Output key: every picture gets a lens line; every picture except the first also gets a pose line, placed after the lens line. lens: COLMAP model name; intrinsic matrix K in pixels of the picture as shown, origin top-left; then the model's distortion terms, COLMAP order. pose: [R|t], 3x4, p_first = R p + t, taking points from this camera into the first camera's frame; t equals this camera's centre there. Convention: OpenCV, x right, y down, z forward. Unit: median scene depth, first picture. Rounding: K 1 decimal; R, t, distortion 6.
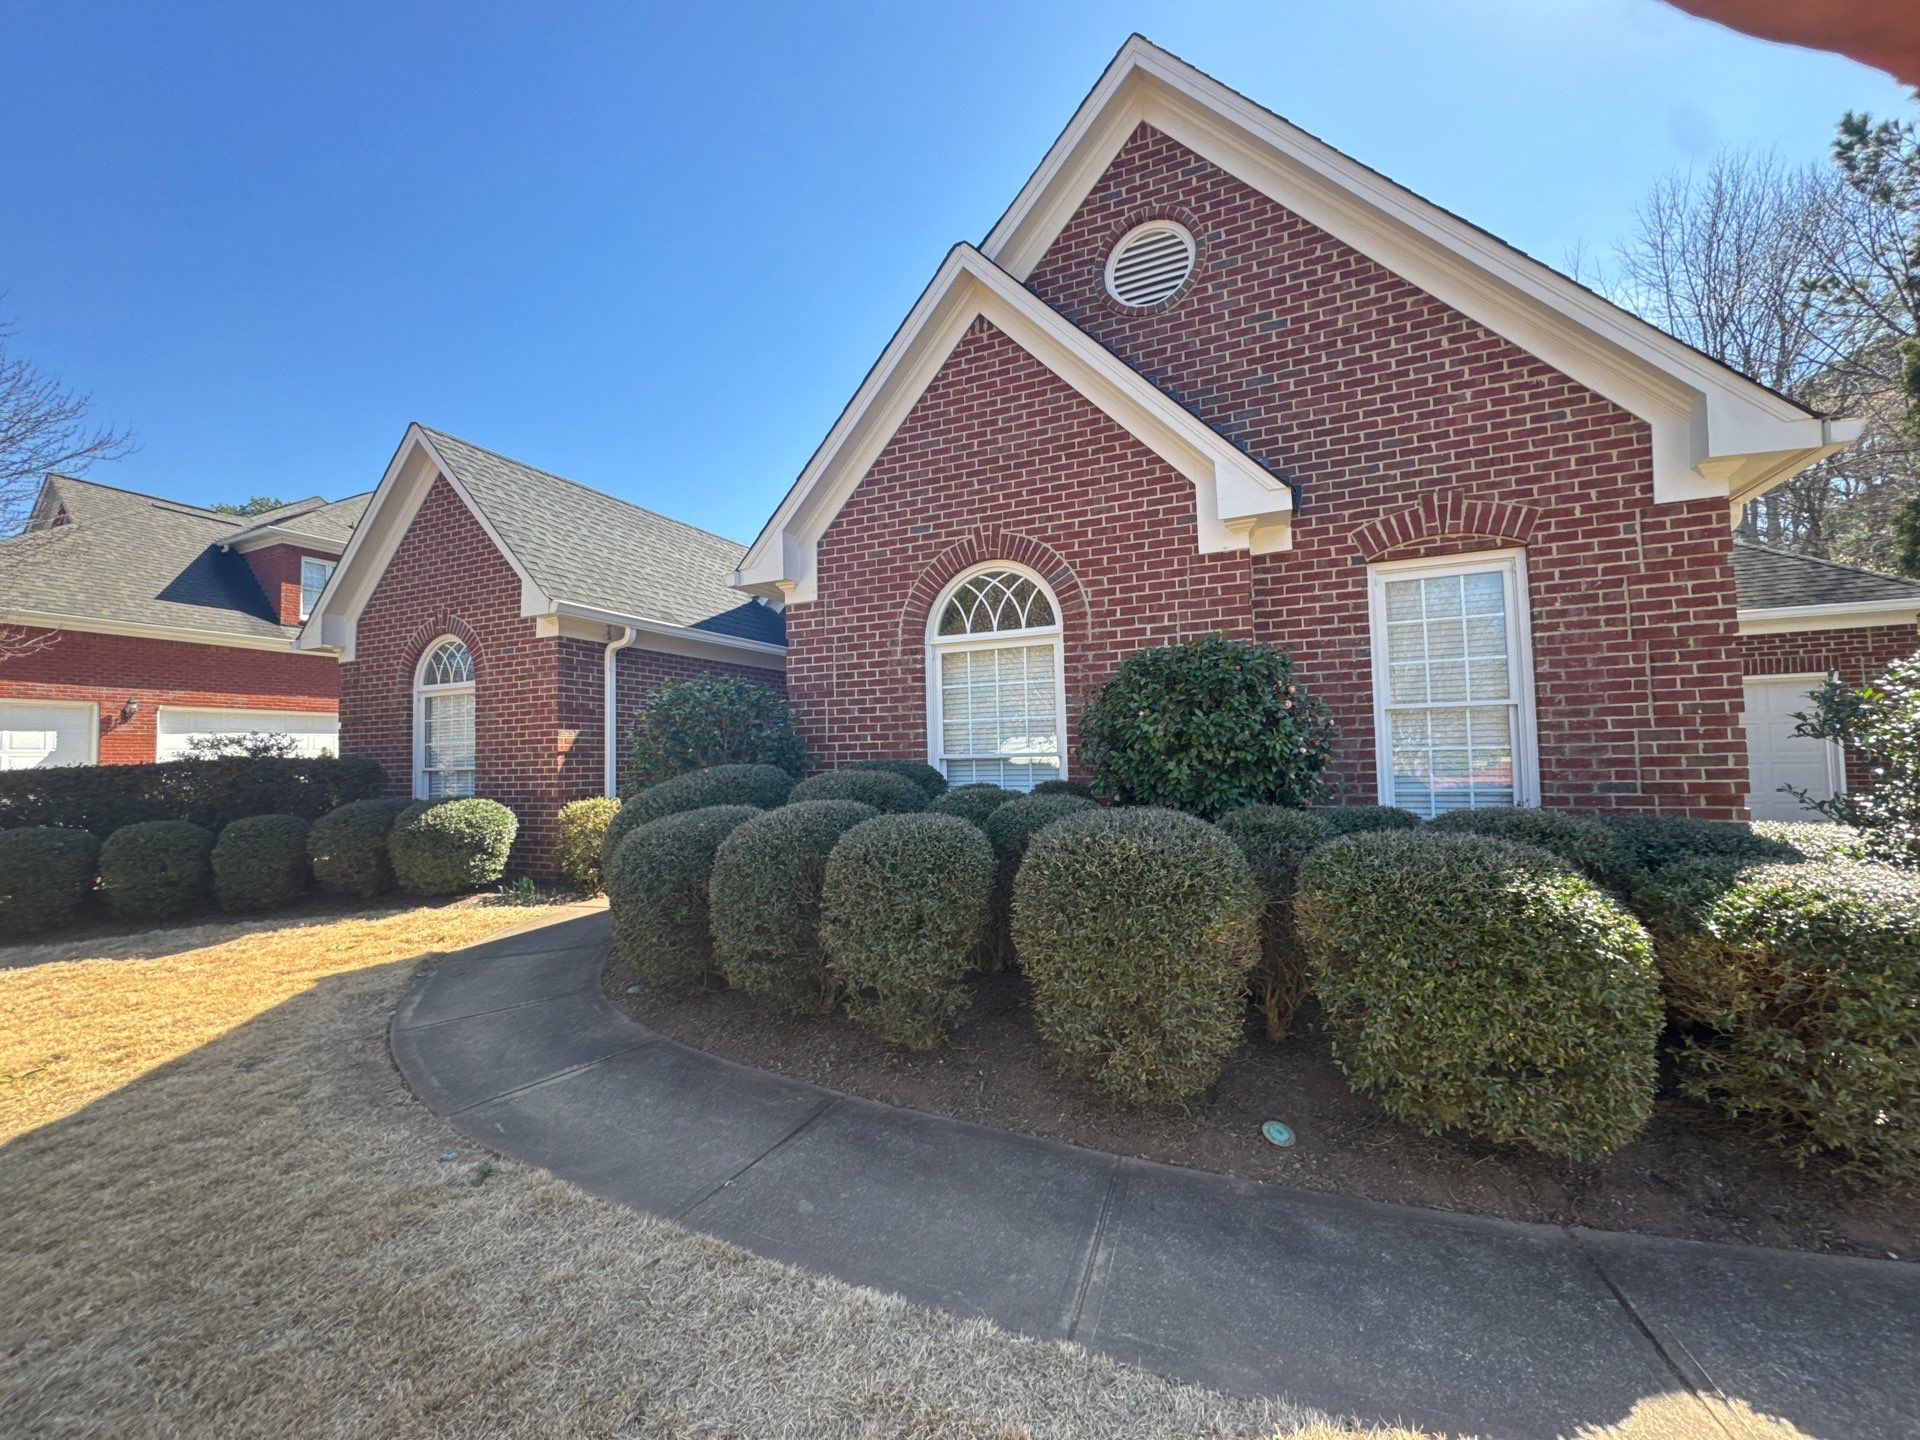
lens RADIAL K [[767.9, 0, 960.0], [0, 767.9, 720.0], [0, 0, 1]] dist [-0.002776, 0.000553]
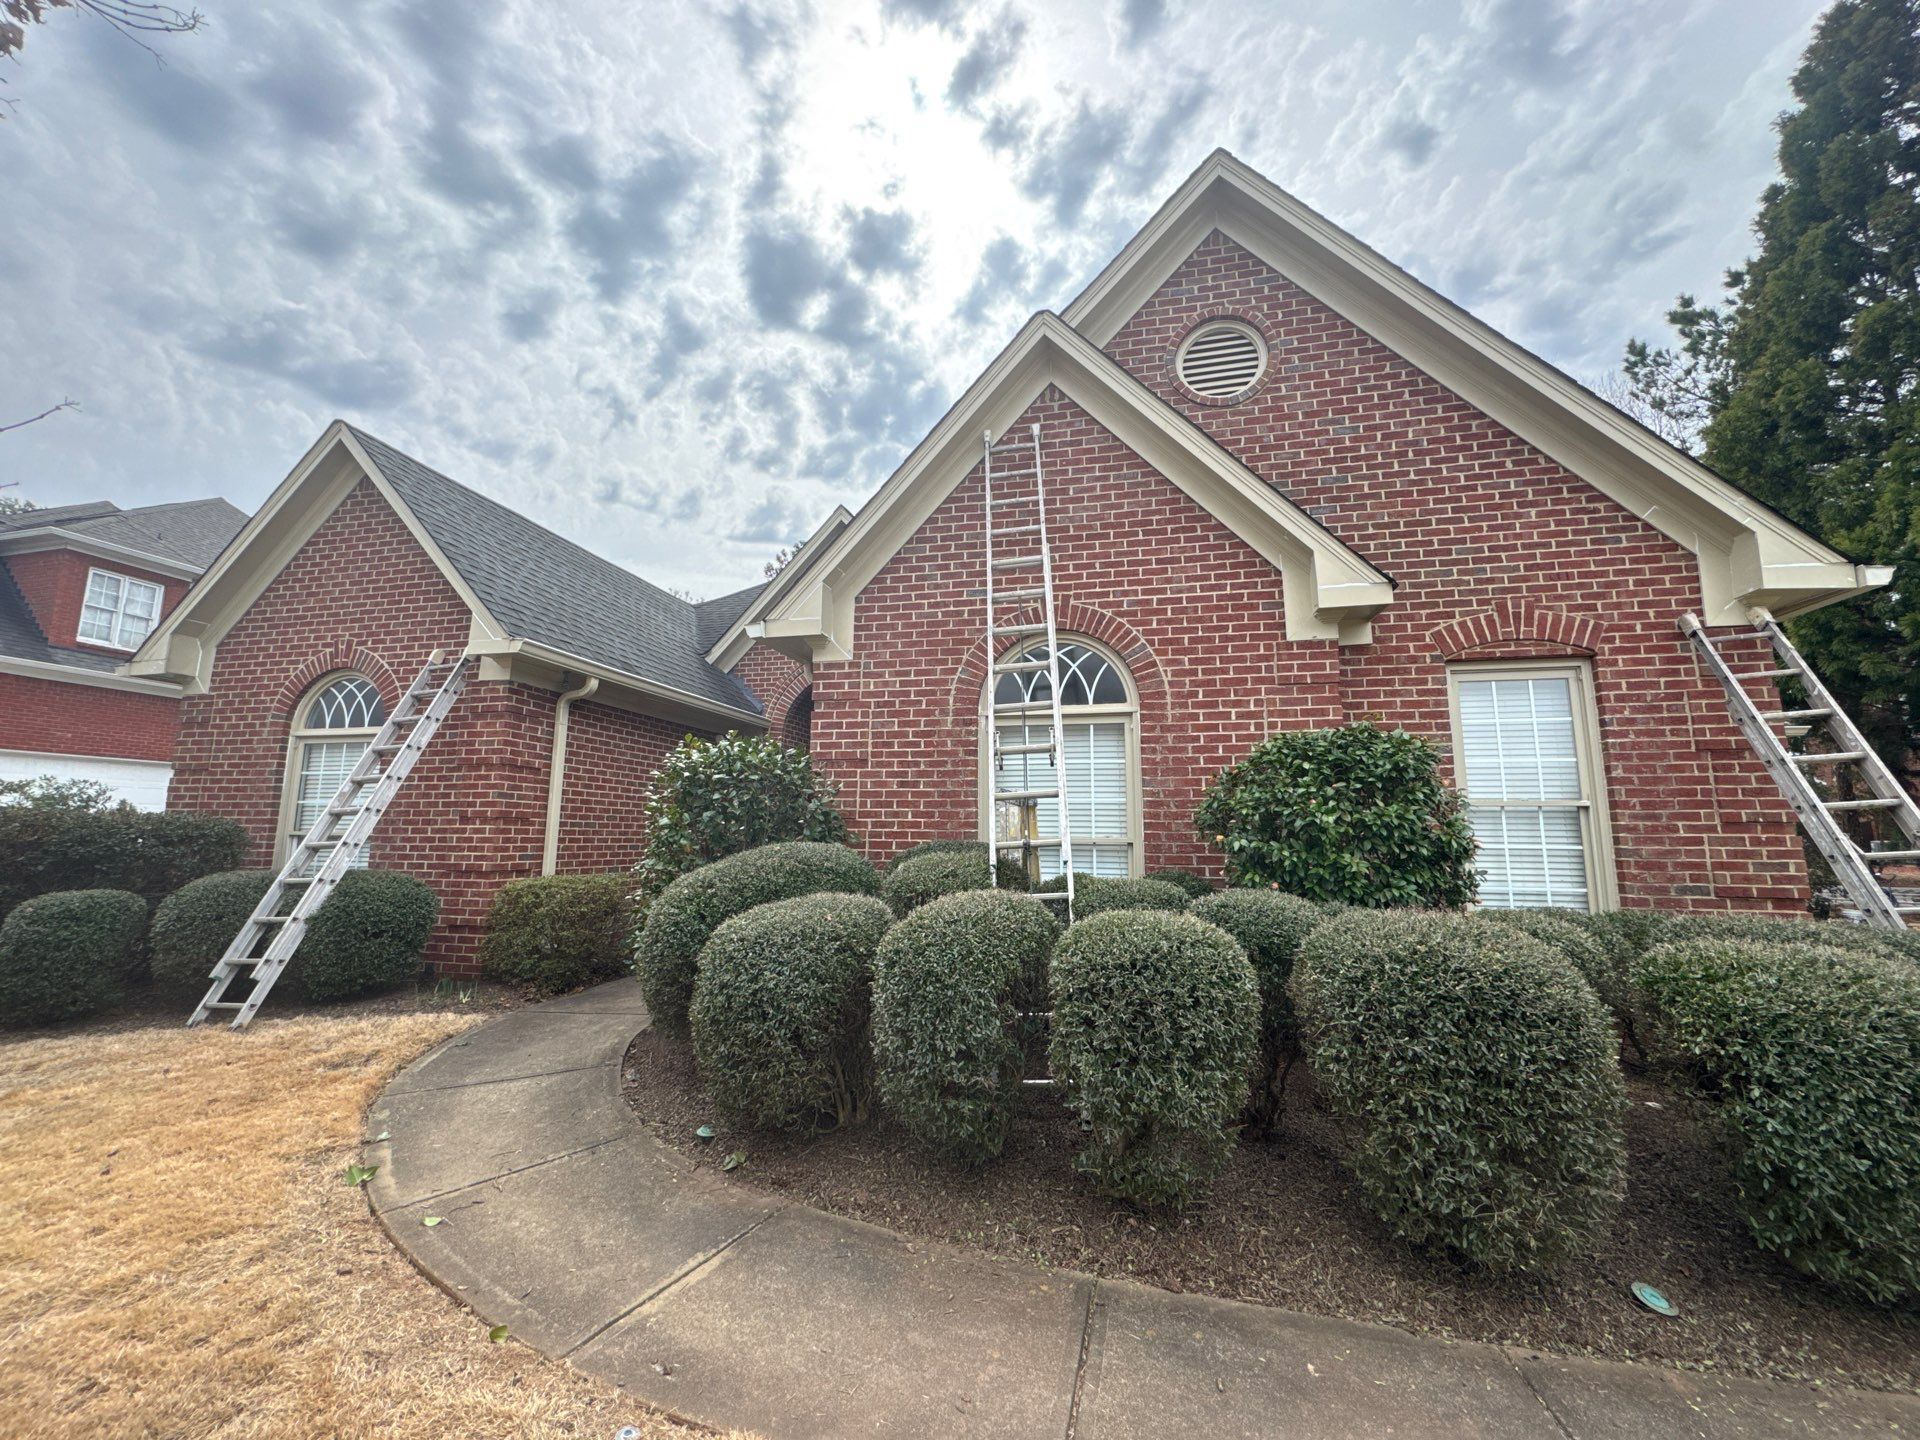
lens RADIAL K [[767.9, 0, 960.0], [0, 767.9, 720.0], [0, 0, 1]] dist [-0.002776, 0.000553]
pose [[0.981646, 0.059659, 0.181140, -0.263626], [-0.040321, 0.993265, -0.108626, 0.008972], [-0.186400, 0.099328, 0.977440, 0.118219]]
